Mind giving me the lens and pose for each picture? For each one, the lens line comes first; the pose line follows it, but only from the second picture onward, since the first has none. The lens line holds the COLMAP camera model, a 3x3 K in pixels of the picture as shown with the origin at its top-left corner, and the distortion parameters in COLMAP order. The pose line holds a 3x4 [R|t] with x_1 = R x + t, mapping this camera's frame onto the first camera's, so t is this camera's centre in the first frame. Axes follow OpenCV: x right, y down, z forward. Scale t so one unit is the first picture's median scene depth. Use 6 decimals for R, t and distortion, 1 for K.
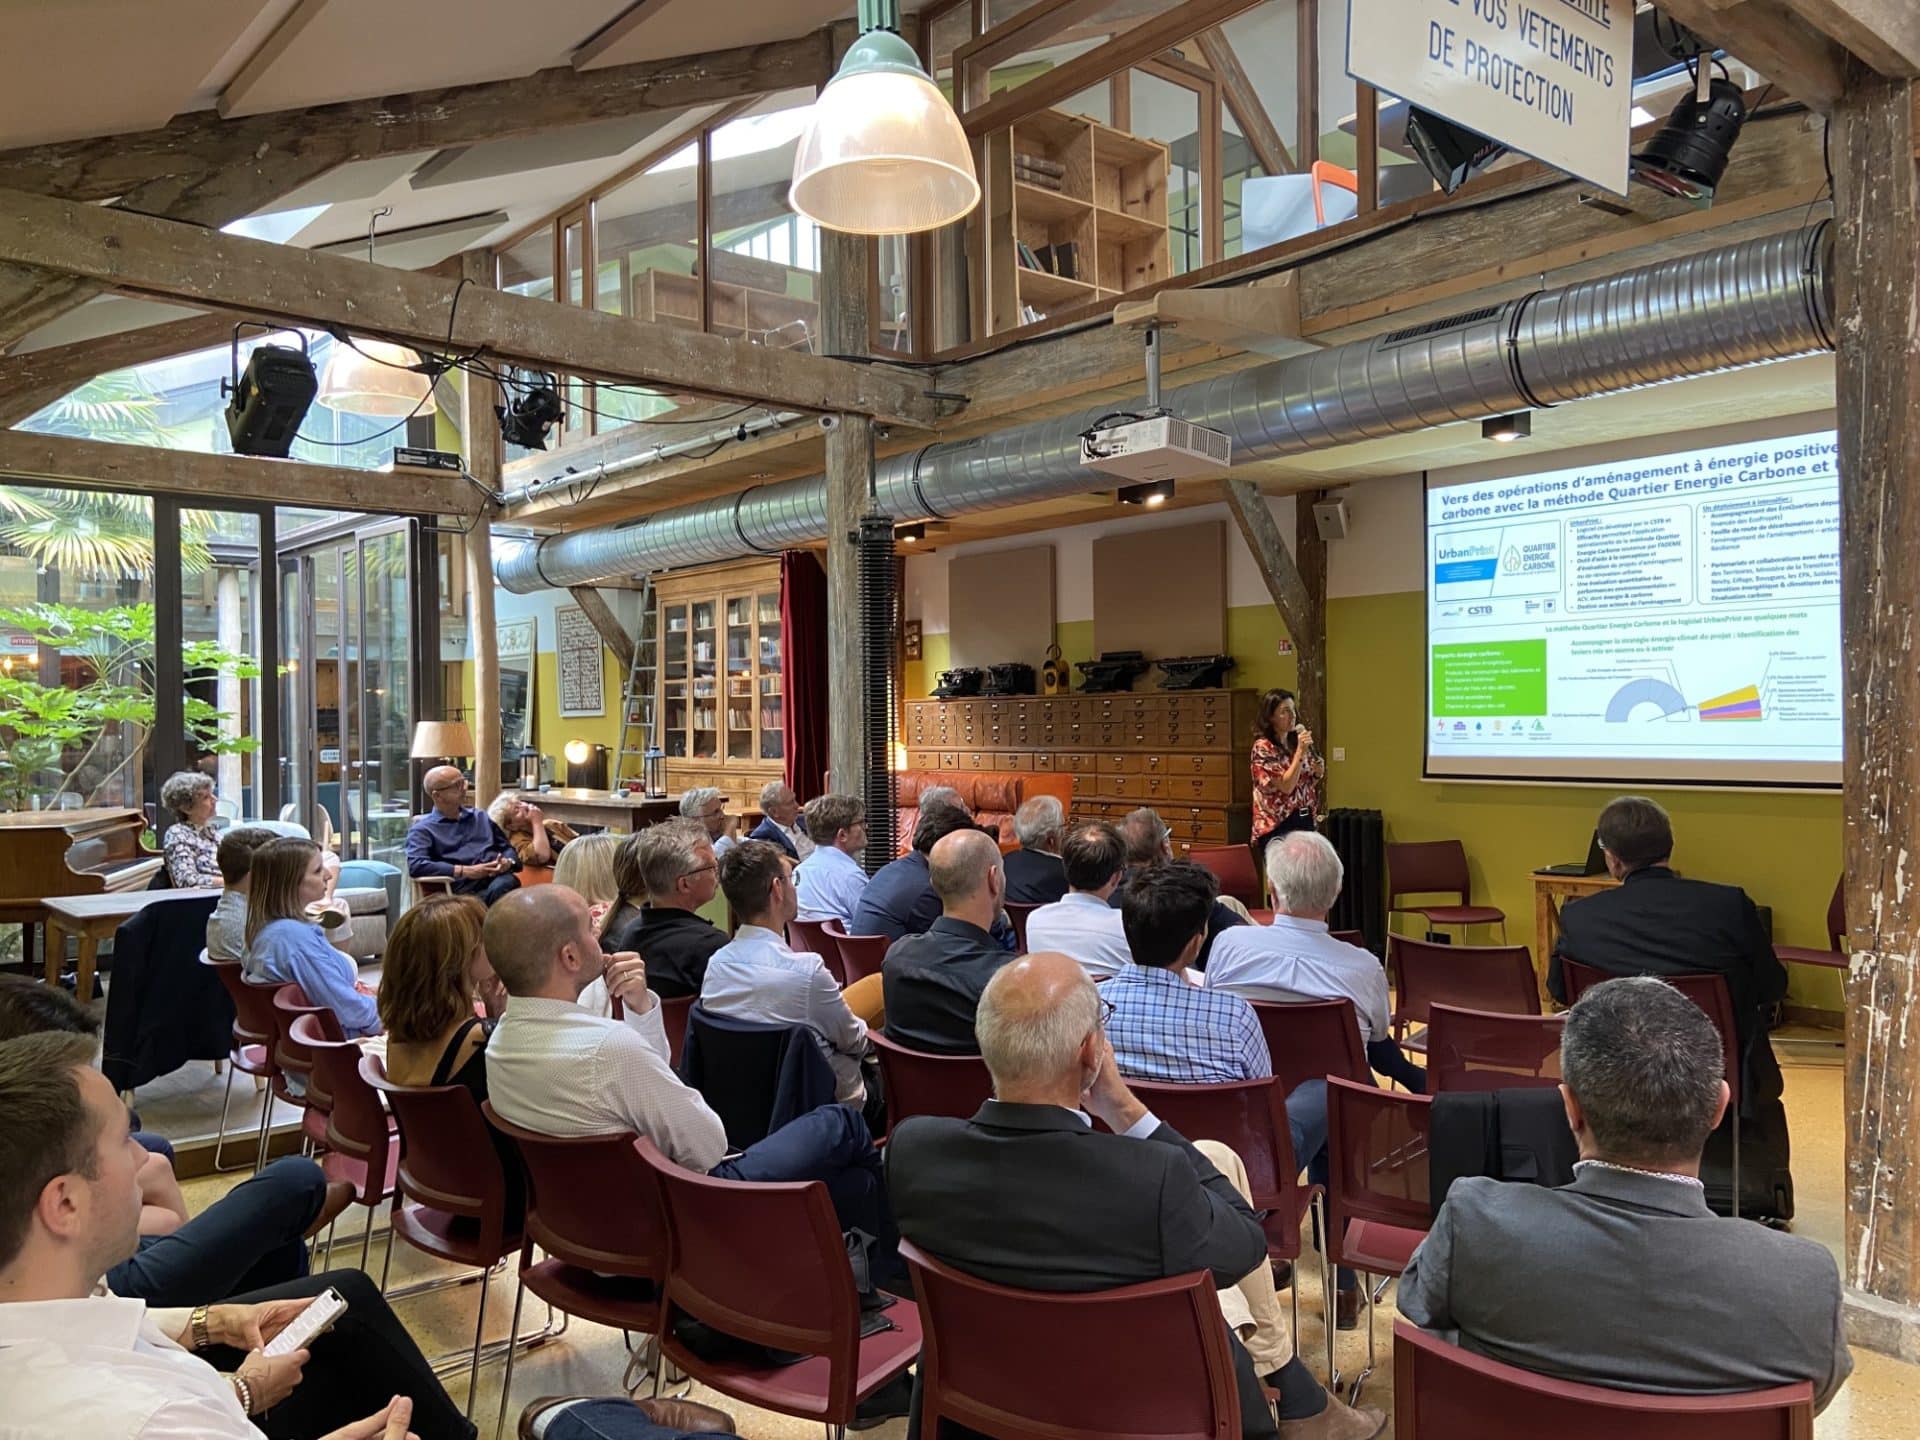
lens RADIAL K [[1389.2, 0, 960.0], [0, 1389.2, 720.0], [0, 0, 1]] dist [0.005258, -0.039788]
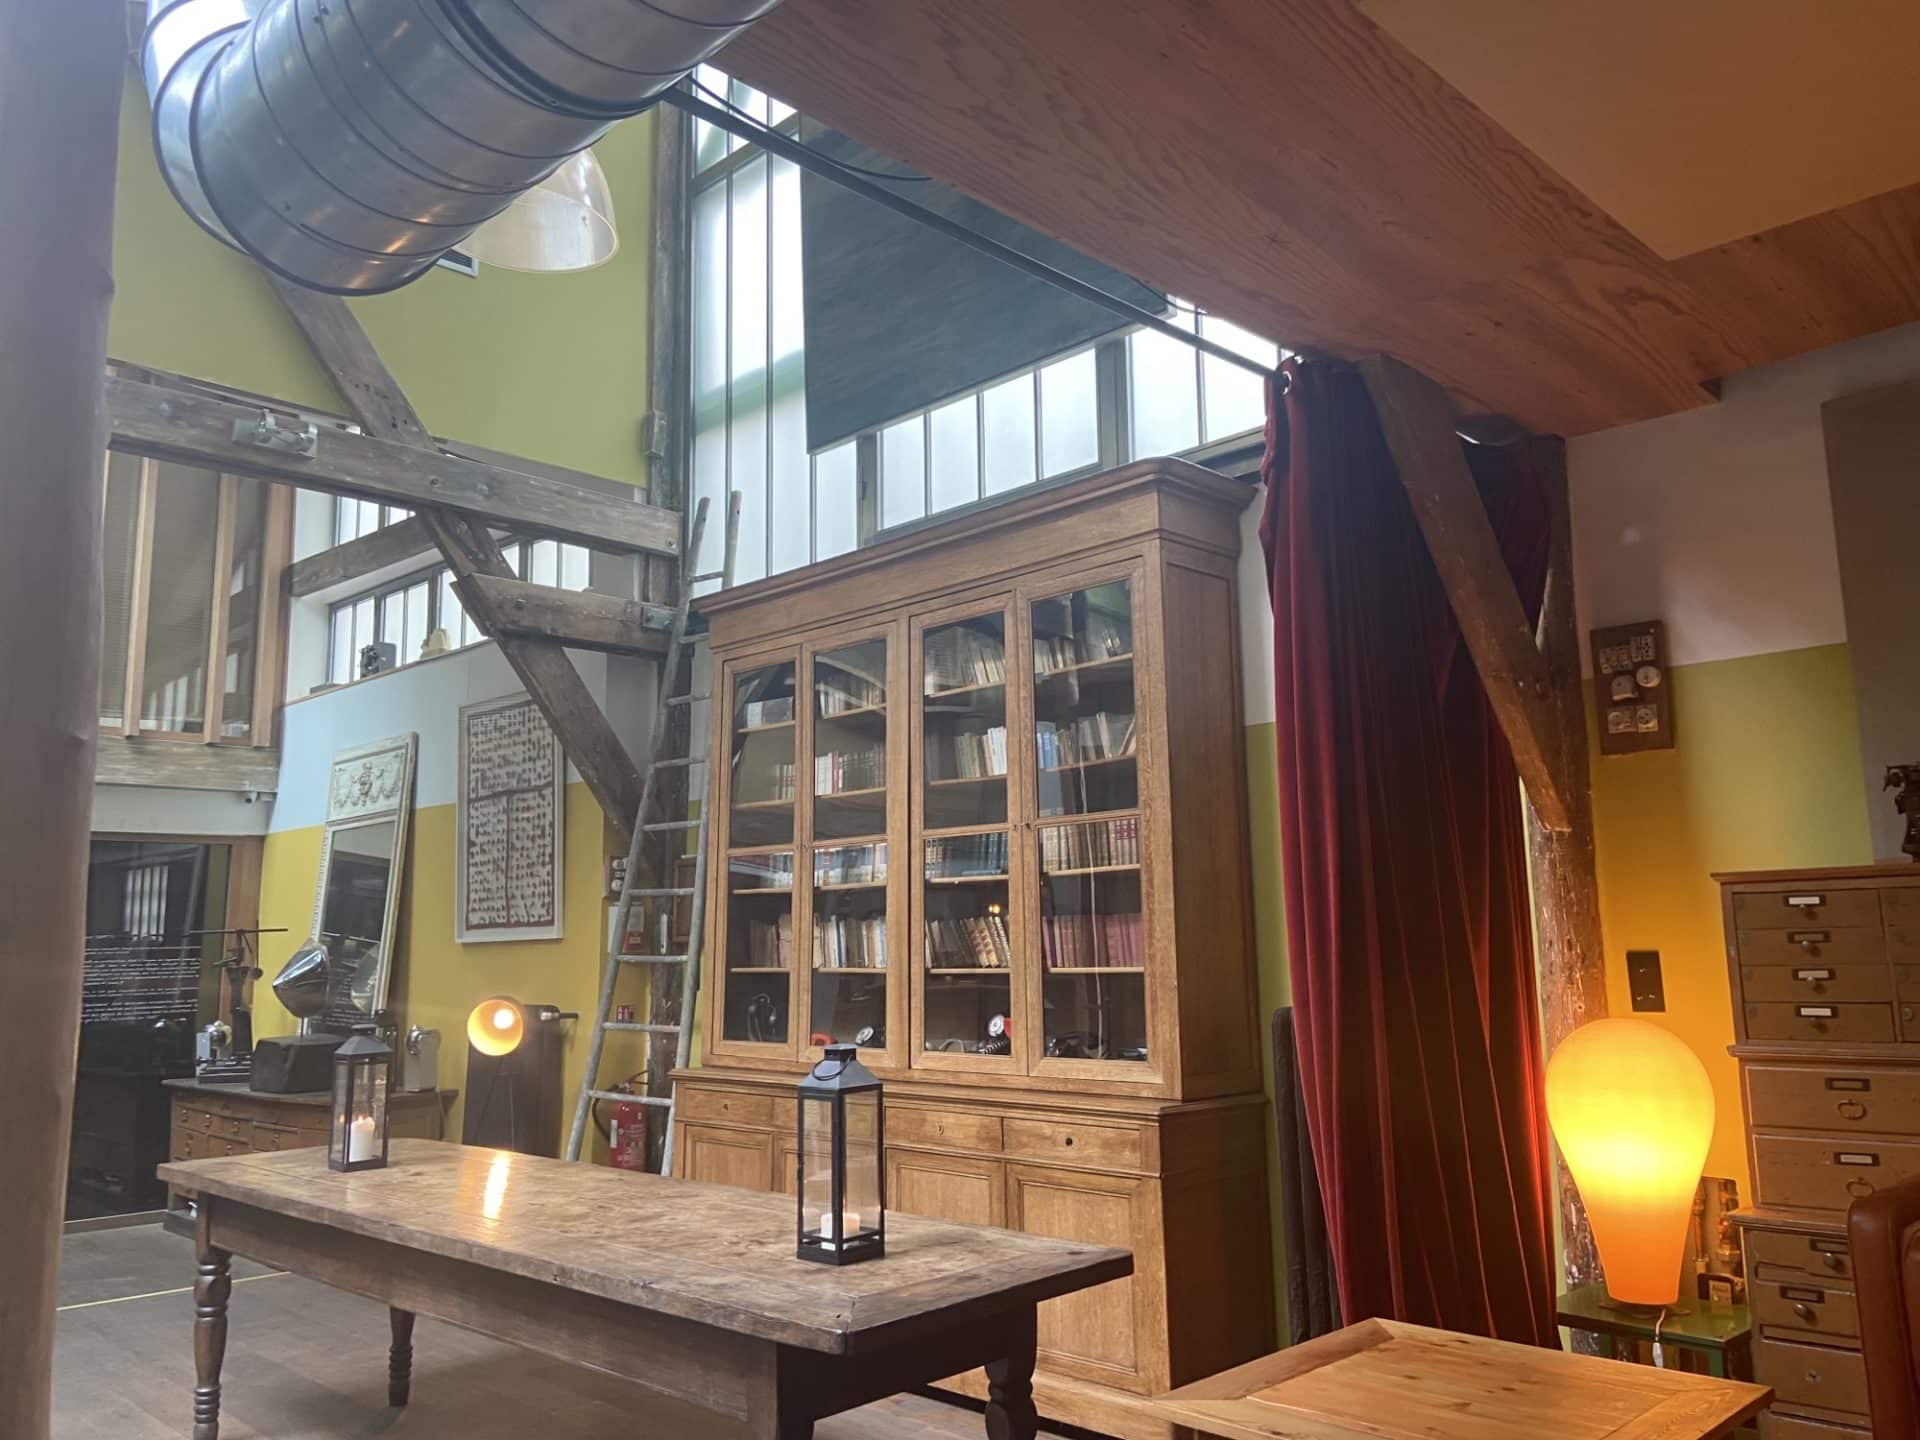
lens RADIAL K [[1462.7, 0, 960.0], [0, 1462.7, 720.0], [0, 0, 1]] dist [0.064710, -0.000156]
pose [[0.998582, 0.009281, 0.052429, -0.172949], [-0.000804, 0.987207, -0.159442, 0.002940], [-0.053238, 0.159173, 0.985814, 0.583267]]
